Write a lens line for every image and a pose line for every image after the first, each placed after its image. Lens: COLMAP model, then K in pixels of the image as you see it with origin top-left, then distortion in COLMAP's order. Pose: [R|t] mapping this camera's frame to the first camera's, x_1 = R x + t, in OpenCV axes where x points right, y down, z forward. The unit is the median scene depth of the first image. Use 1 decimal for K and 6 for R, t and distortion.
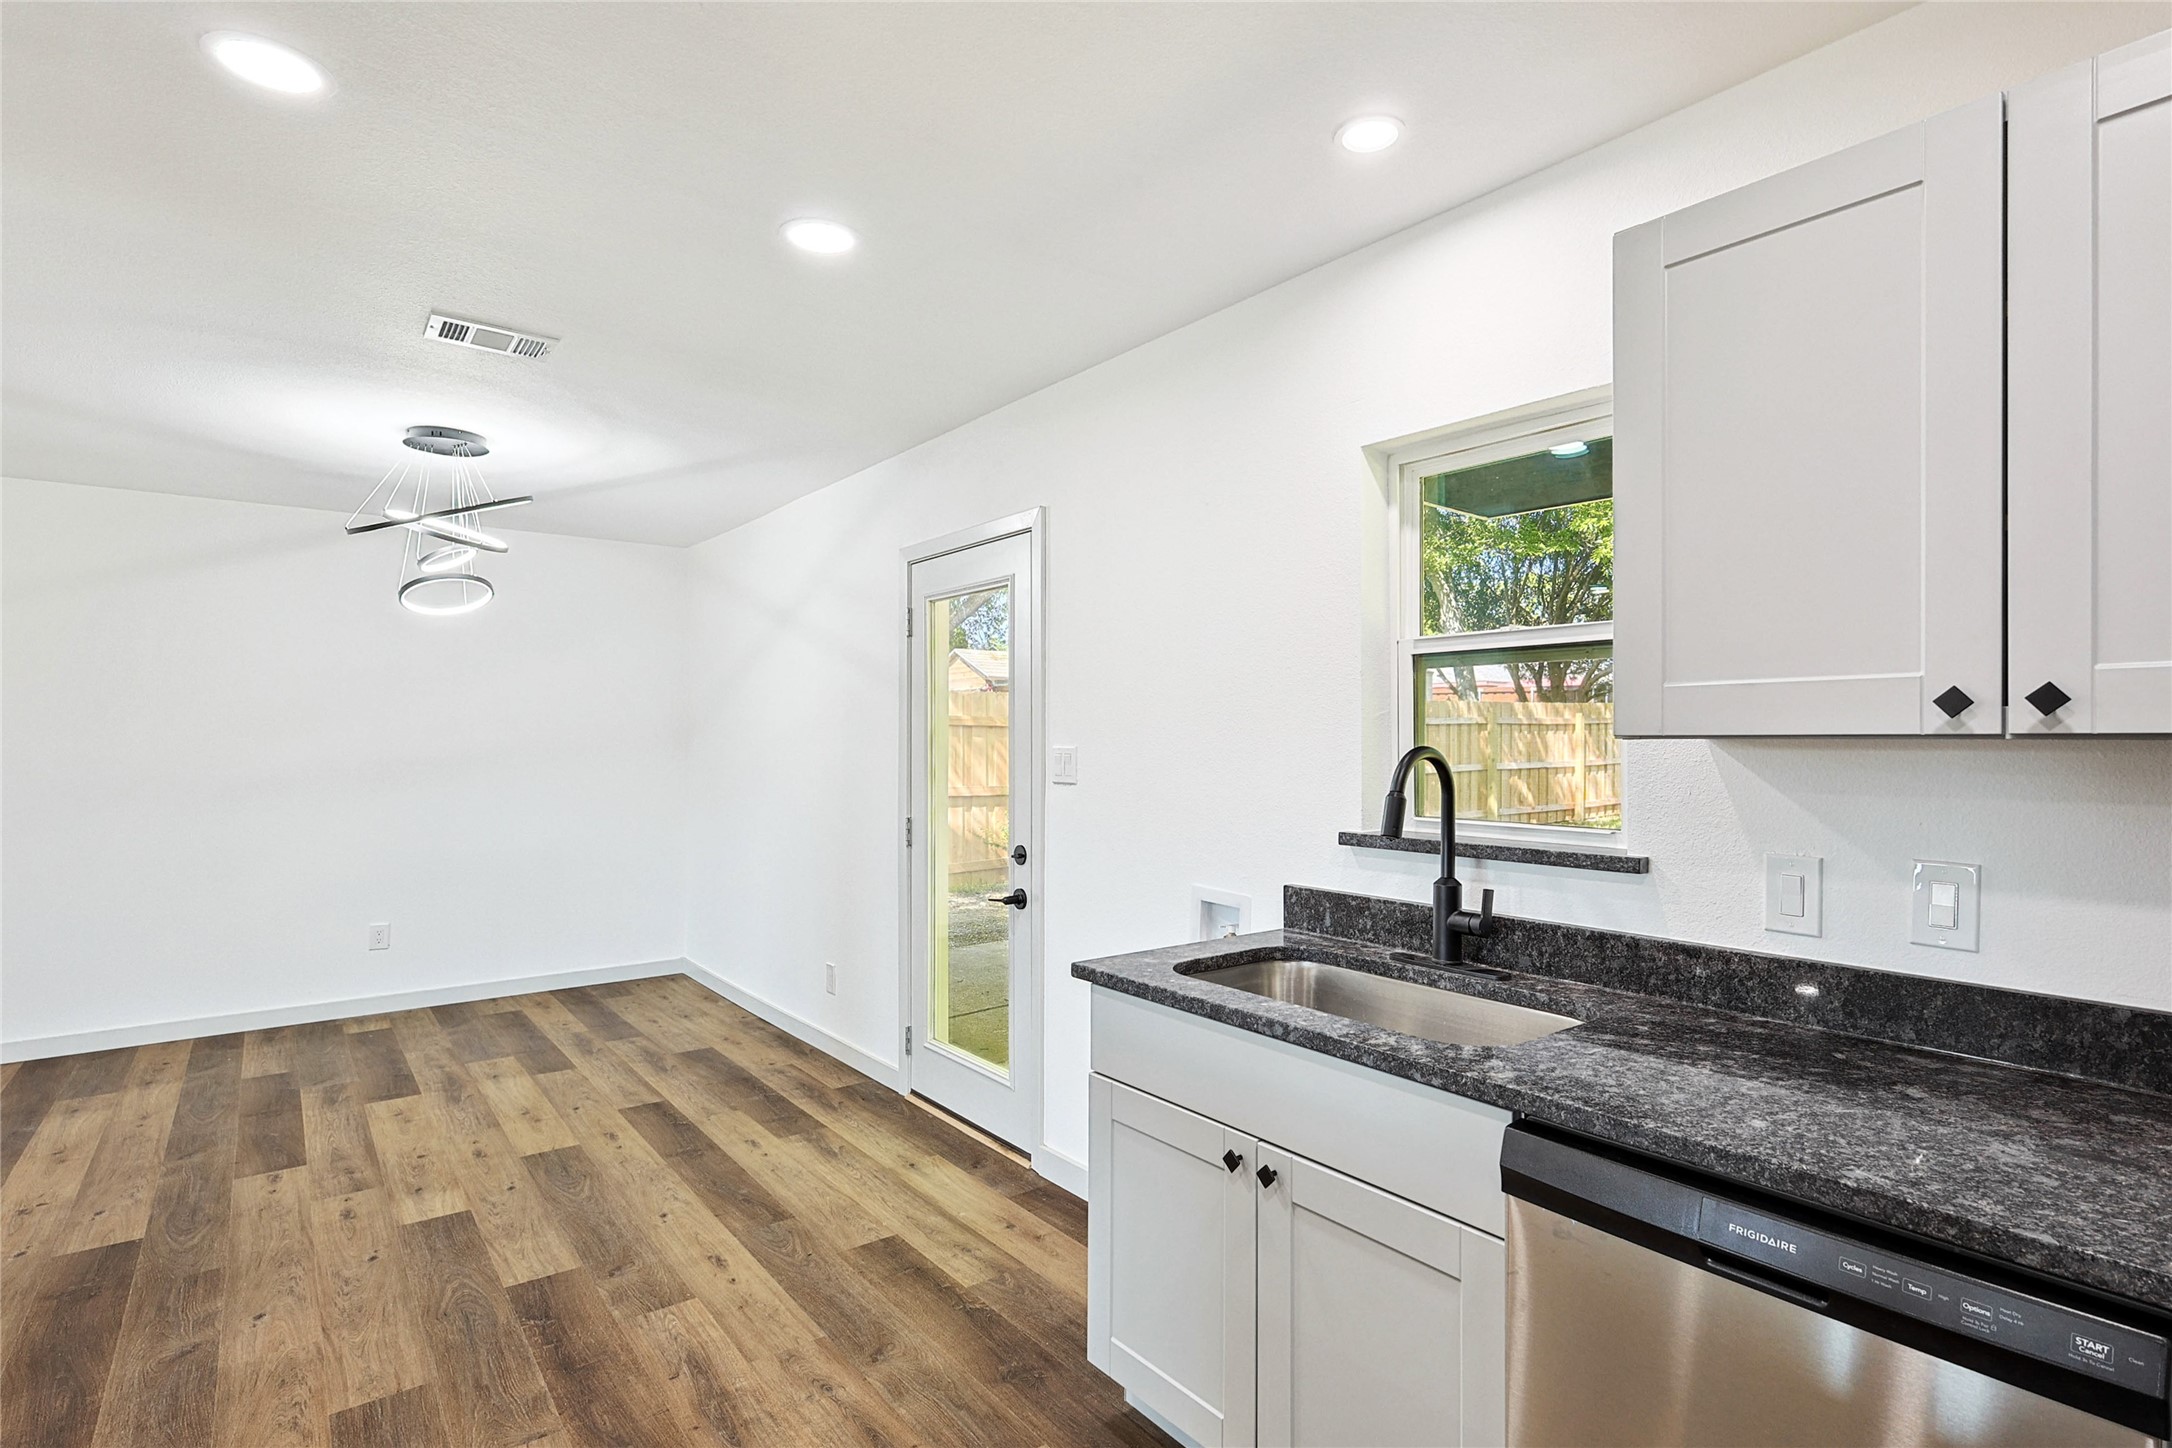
lens RADIAL K [[1028.8, 0, 1086.0], [0, 1028.8, 735.7], [0, 0, 1]] dist [0.004785, -0.000129]
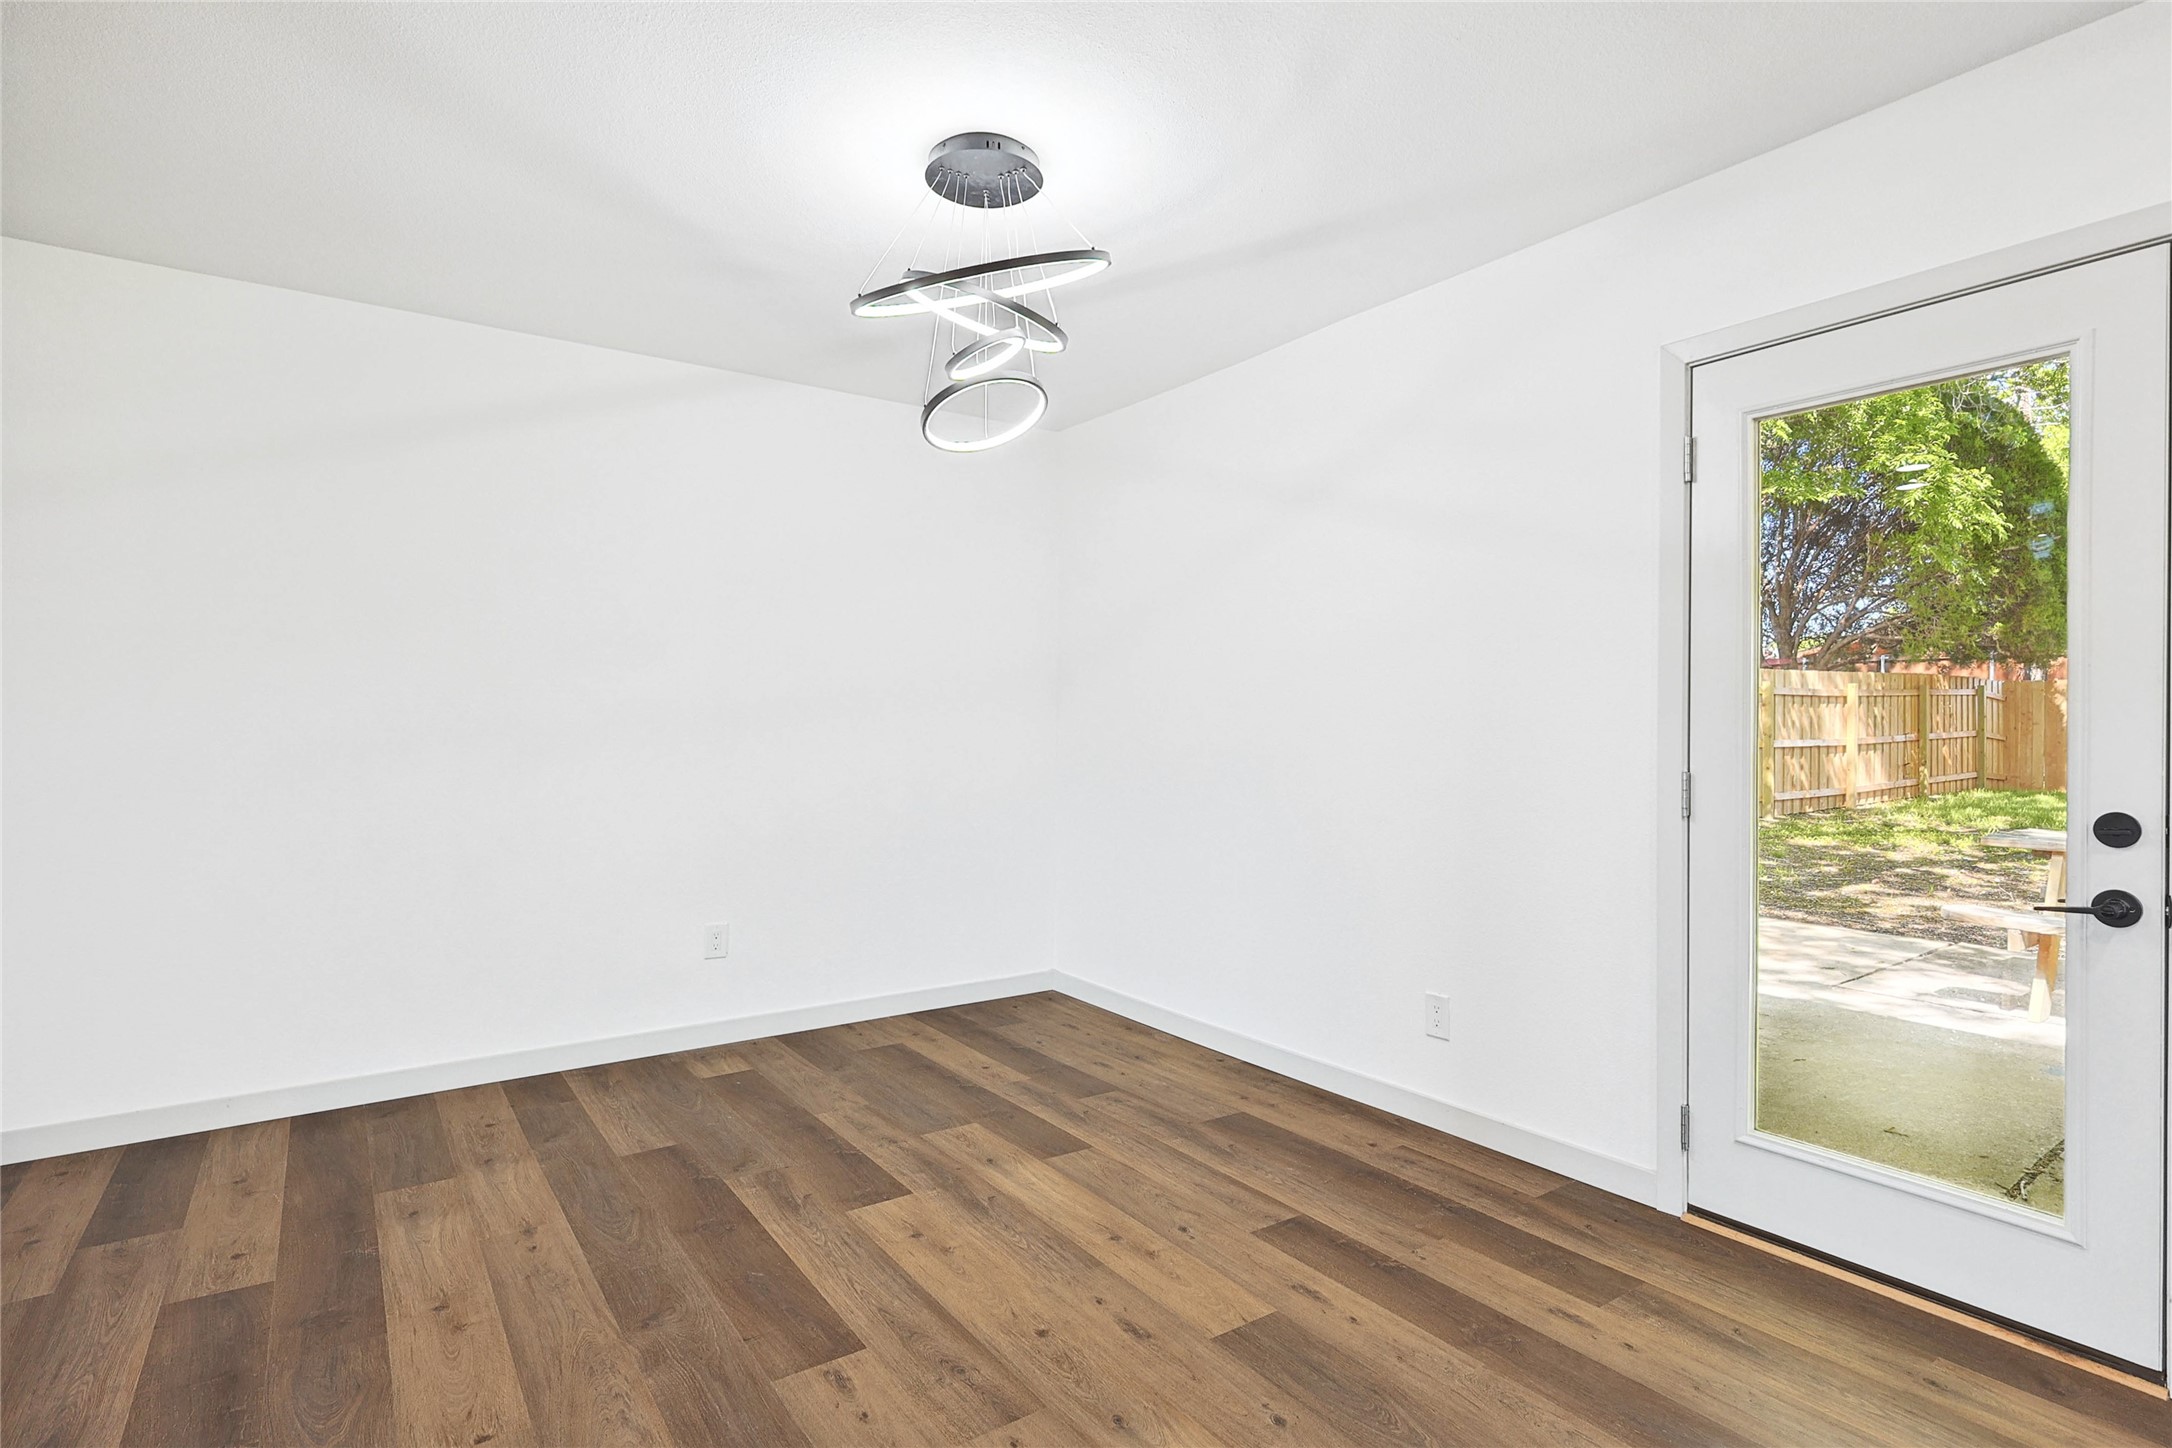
lens RADIAL K [[1050.4, 0, 1085.0], [0, 1050.4, 720.2], [0, 0, 1]] dist [0.006271, 0.001135]
pose [[0.999008, 0.001615, -0.044512, -0.469896], [-0.001730, 0.999995, -0.002559, 0.046422], [0.044507, 0.002633, 0.999006, 0.315236]]
